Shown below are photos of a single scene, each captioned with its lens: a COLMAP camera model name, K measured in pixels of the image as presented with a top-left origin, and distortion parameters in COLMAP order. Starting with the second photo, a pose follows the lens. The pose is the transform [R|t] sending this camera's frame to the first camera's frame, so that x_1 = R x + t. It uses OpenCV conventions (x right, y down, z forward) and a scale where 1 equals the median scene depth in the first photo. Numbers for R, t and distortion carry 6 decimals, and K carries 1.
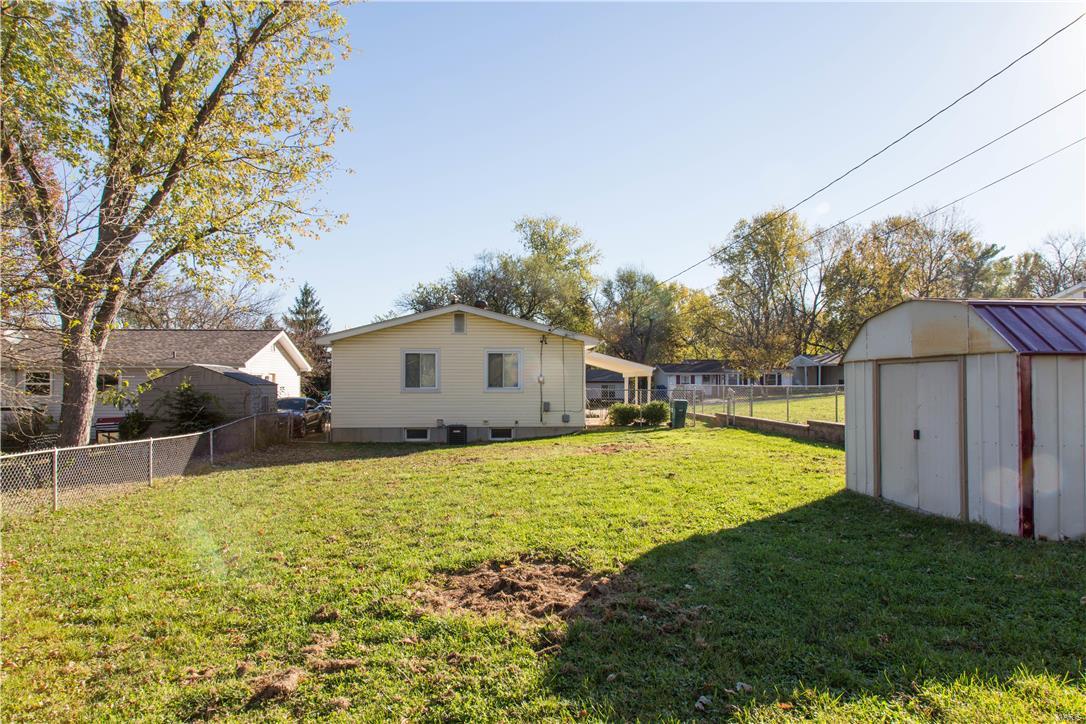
lens RADIAL K [[726.2, 0, 540.4], [0, 726.2, 364.5], [0, 0, 1]] dist [-0.001093, 0.001489]
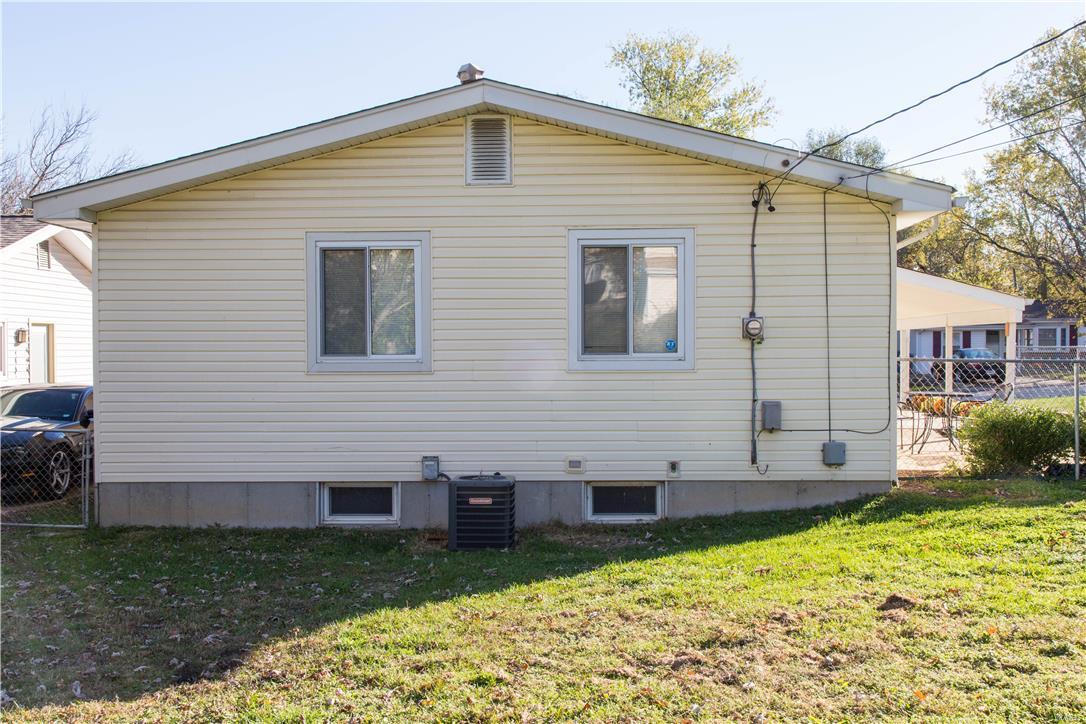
lens RADIAL K [[1126.2, 0, 544.2], [0, 1126.2, 361.6], [0, 0, 1]] dist [0.010765, 0.000000]
pose [[0.996227, -0.004376, -0.086676, -0.045891], [0.007450, 0.999353, 0.035180, 0.017130], [0.086466, -0.035693, 0.995615, 0.512364]]
